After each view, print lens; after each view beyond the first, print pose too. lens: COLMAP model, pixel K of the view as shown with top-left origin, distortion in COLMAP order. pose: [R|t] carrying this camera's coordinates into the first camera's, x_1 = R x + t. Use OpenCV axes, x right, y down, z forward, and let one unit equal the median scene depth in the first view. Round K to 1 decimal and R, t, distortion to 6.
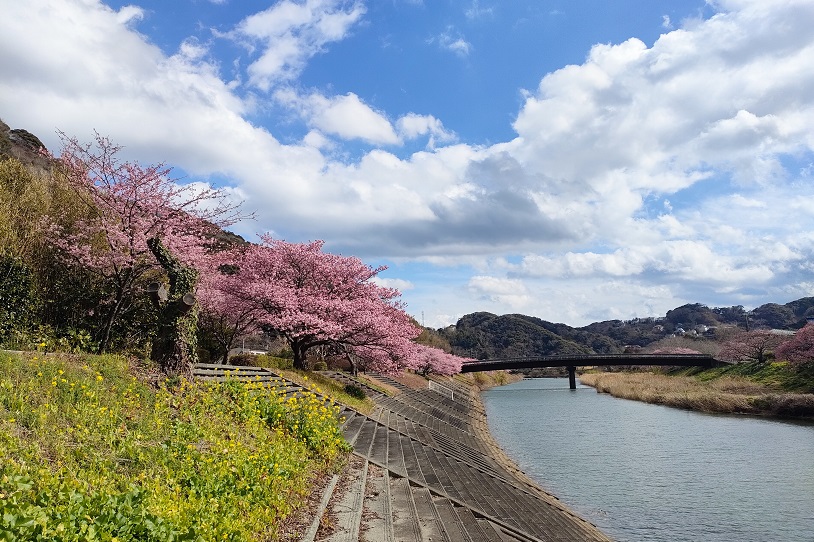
lens RADIAL K [[628.9, 0, 406.2], [0, 628.9, 270.5], [0, 0, 1]] dist [0.000941, -0.001766]
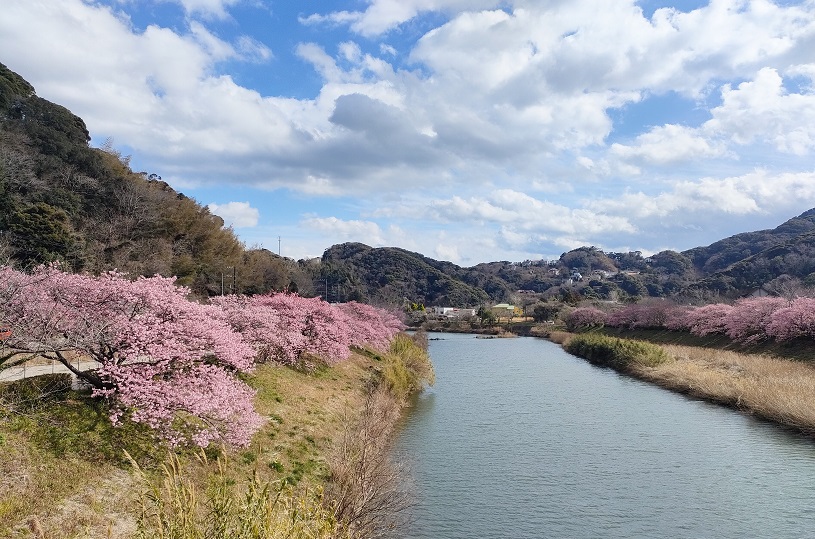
lens RADIAL K [[629.7, 0, 407.6], [0, 629.7, 270.0], [0, 0, 1]] dist [0.000941, -0.001766]
pose [[0.978127, 0.044285, 0.203239, 0.023175], [-0.063035, 0.994236, 0.086731, 0.026196], [-0.198227, -0.097645, 0.975280, 0.187390]]
